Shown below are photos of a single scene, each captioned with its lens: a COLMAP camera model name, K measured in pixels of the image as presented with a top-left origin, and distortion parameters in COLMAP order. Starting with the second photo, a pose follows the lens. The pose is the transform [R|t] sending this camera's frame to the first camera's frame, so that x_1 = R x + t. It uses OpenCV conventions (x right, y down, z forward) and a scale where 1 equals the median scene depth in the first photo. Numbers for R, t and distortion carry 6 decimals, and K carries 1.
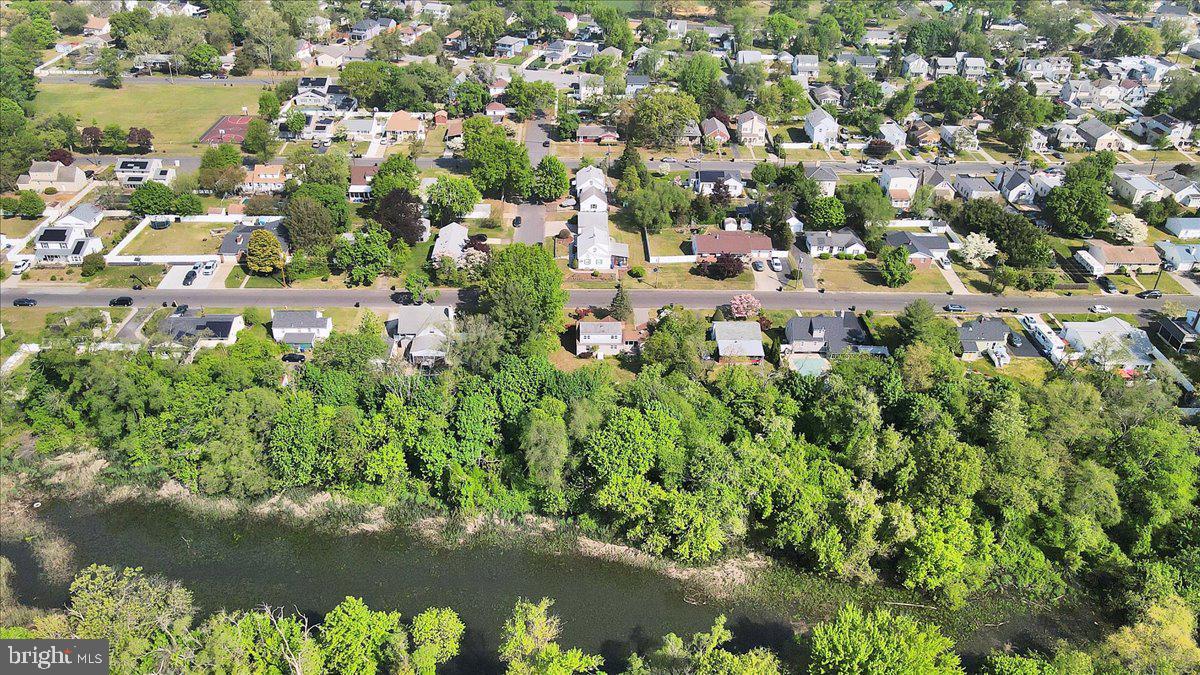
lens RADIAL K [[933.5, 0, 599.1], [0, 933.5, 313.8], [0, 0, 1]] dist [-0.011467, 0.085942]
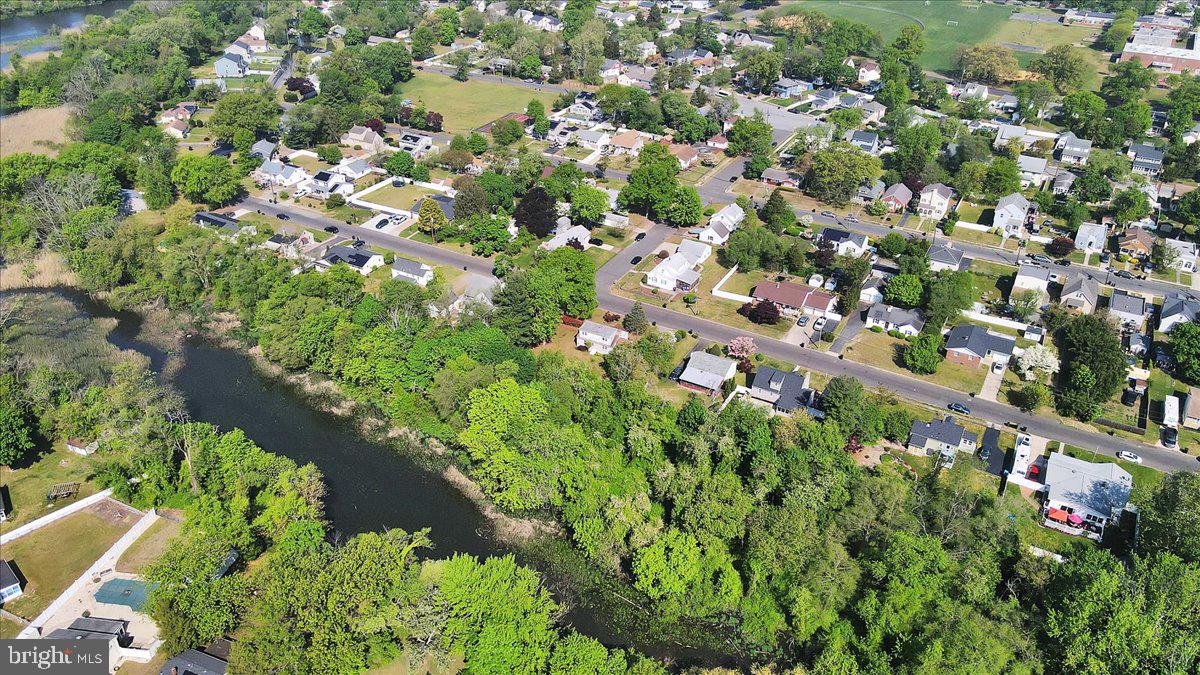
lens RADIAL K [[933.5, 0, 599.1], [0, 933.5, 313.8], [0, 0, 1]] dist [-0.011467, 0.085942]
pose [[0.855066, 0.242534, -0.458301, 0.432947], [-0.251909, 0.966854, 0.041667, -0.042719], [0.453216, 0.079822, 0.887820, -0.043698]]
